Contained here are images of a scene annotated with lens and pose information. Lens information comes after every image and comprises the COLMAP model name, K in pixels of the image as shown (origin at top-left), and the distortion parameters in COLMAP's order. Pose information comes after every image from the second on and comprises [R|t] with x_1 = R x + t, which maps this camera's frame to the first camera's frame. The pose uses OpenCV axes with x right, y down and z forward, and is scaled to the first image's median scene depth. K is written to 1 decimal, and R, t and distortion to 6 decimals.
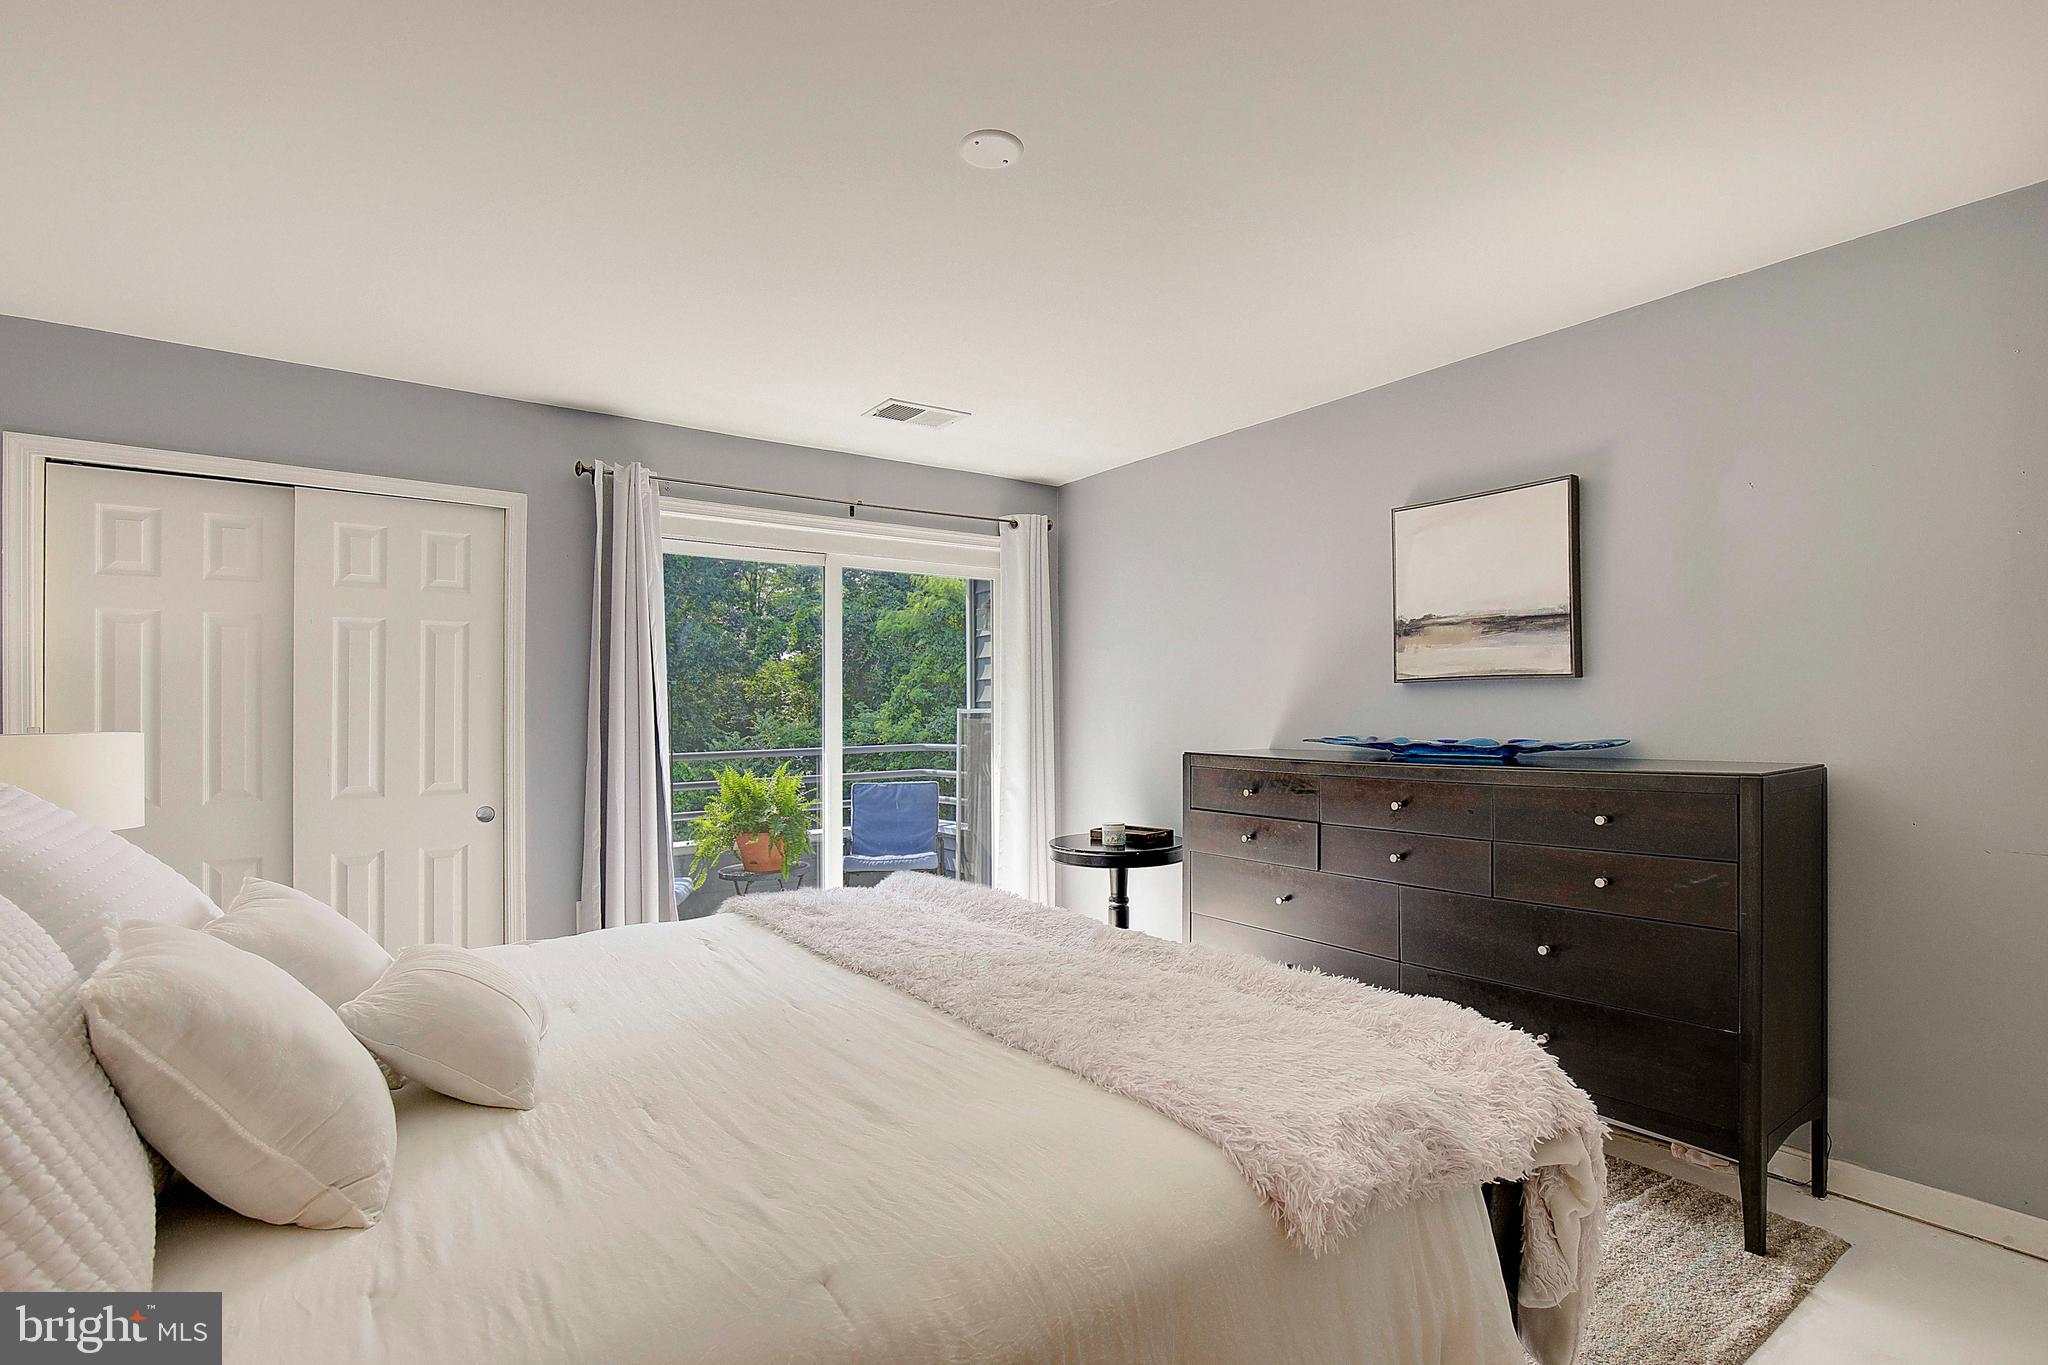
lens RADIAL K [[976.8, 0, 1053.0], [0, 976.8, 687.6], [0, 0, 1]] dist [0.000189, 0.000419]
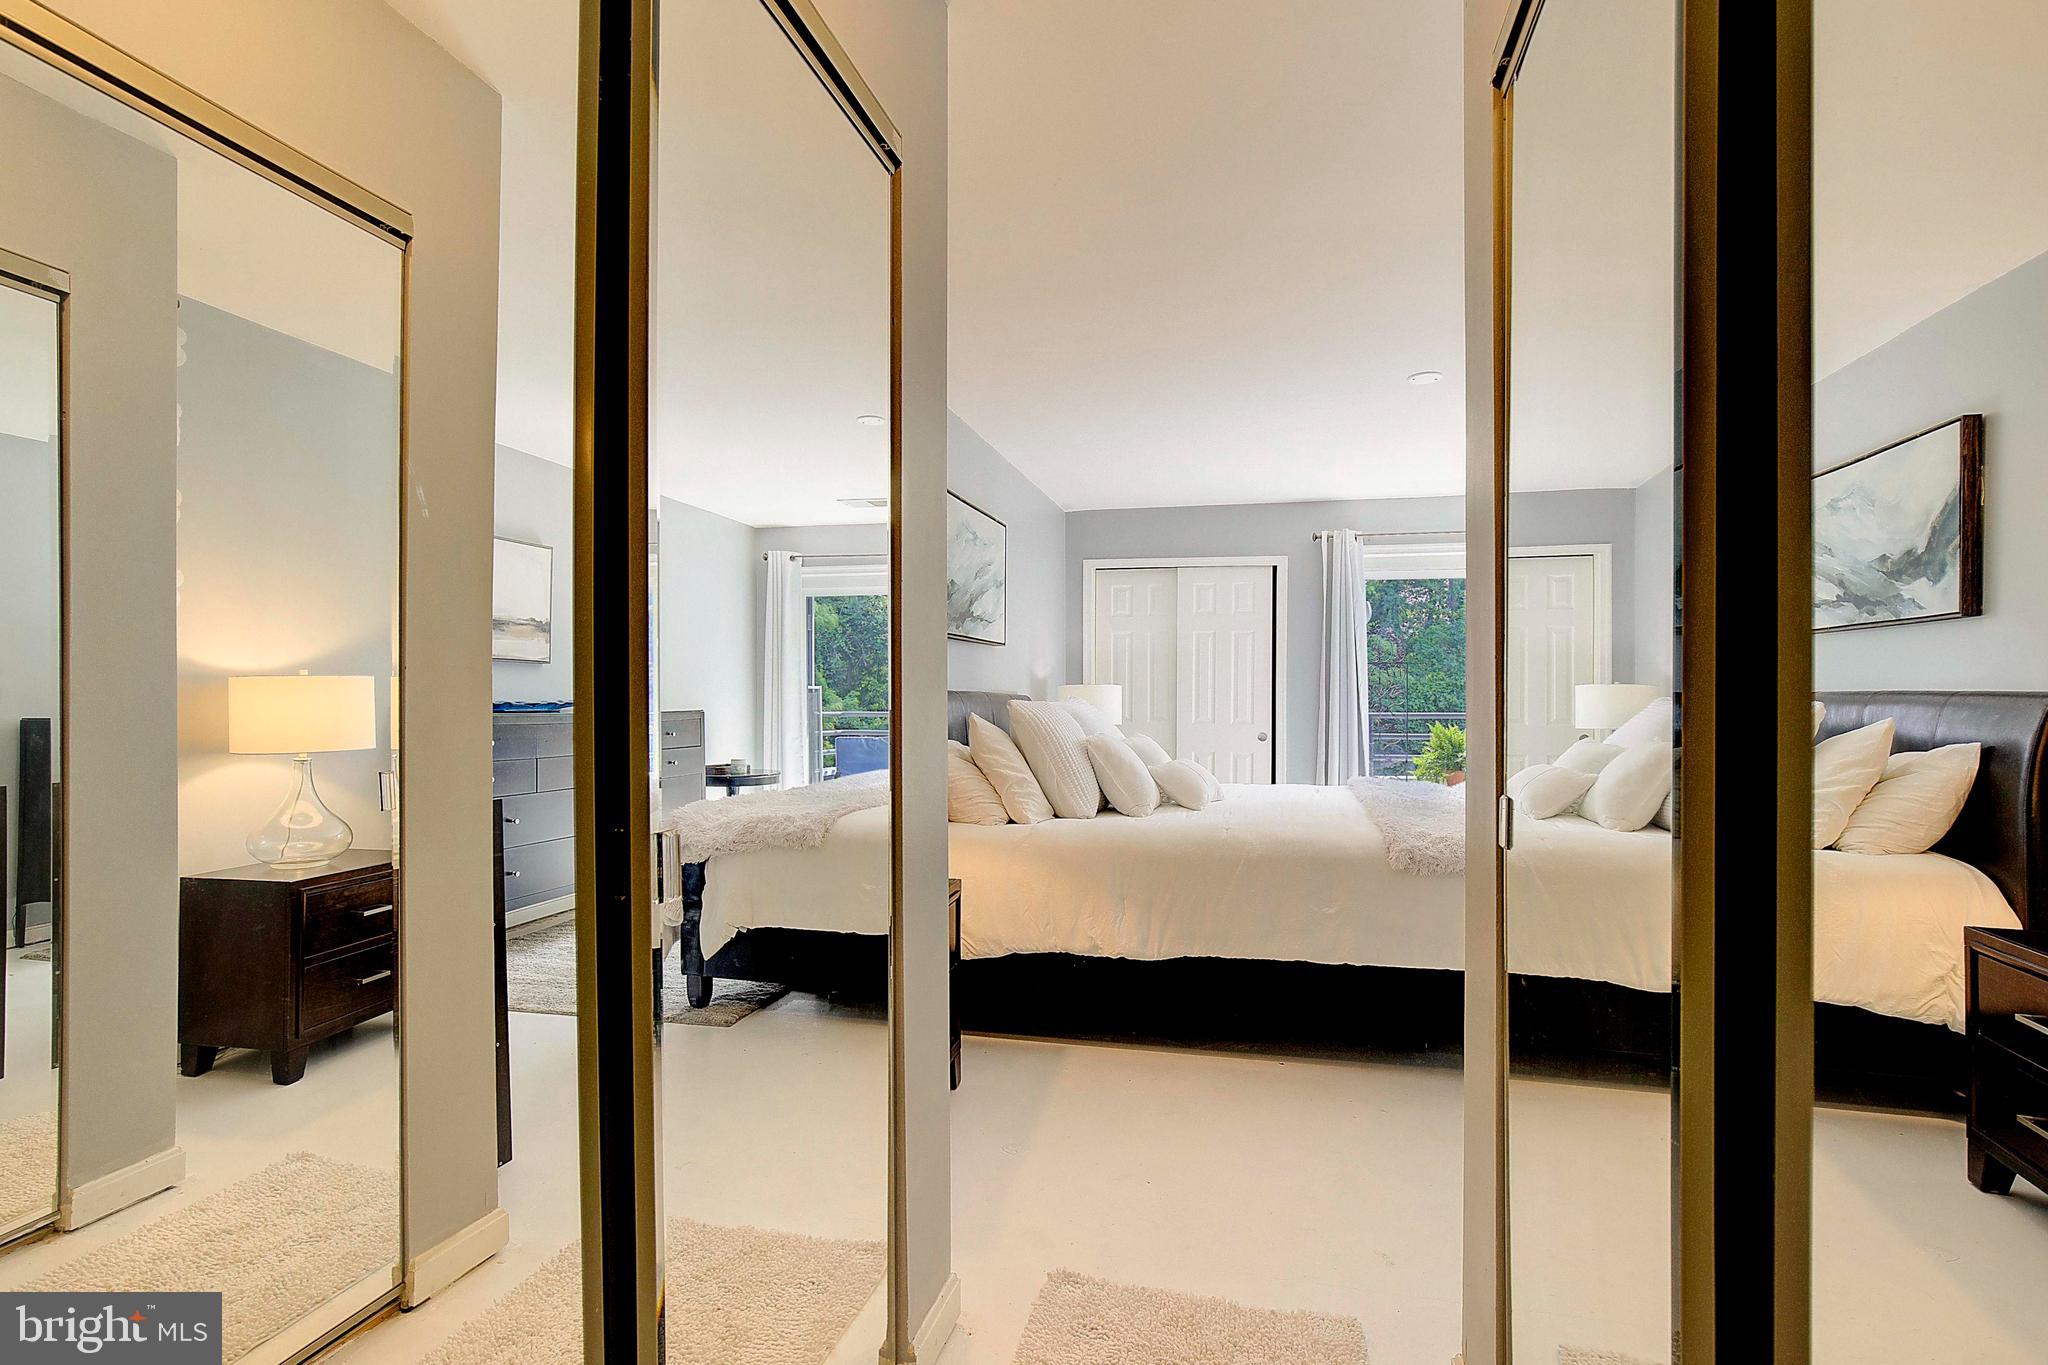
lens RADIAL K [[951.5, 0, 1024.0], [0, 951.5, 682.5], [0, 0, 1]] dist [-0.001877, -0.000048]
pose [[0.619066, 0.002047, -0.785337, 0.476947], [0.005871, 0.999957, 0.007234, 0.013607], [0.785317, -0.009089, 0.619027, -0.401132]]
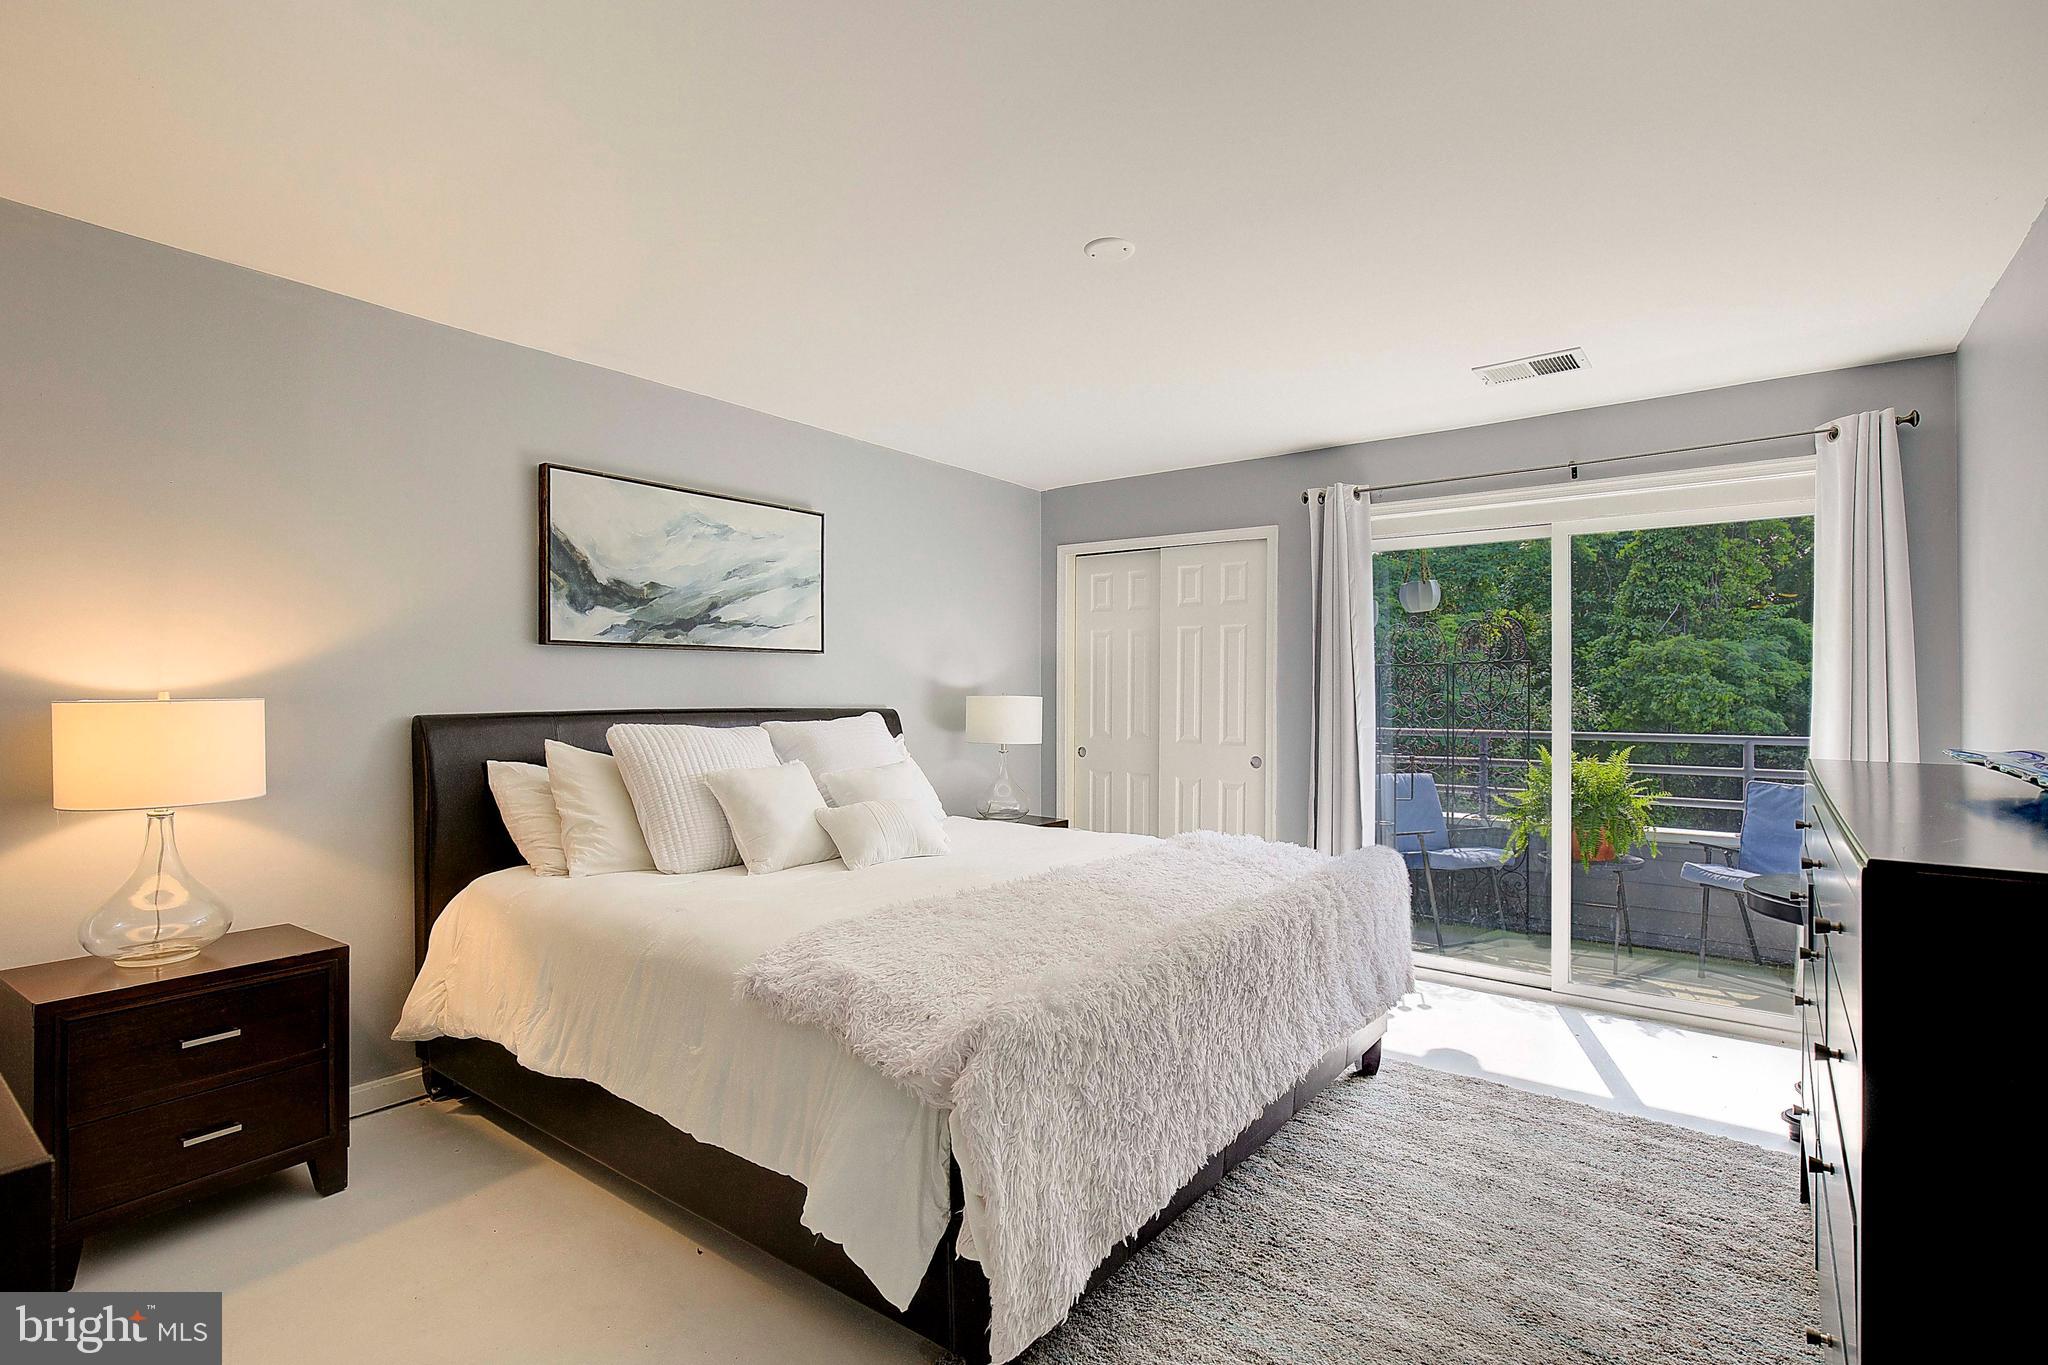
lens RADIAL K [[951.5, 0, 1024.0], [0, 951.5, 682.5], [0, 0, 1]] dist [-0.001877, -0.000048]
pose [[0.272772, 0.004728, -0.962067, 0.576135], [0.014344, 0.999857, 0.008981, 0.000537], [0.961972, -0.016250, 0.272665, 0.289521]]
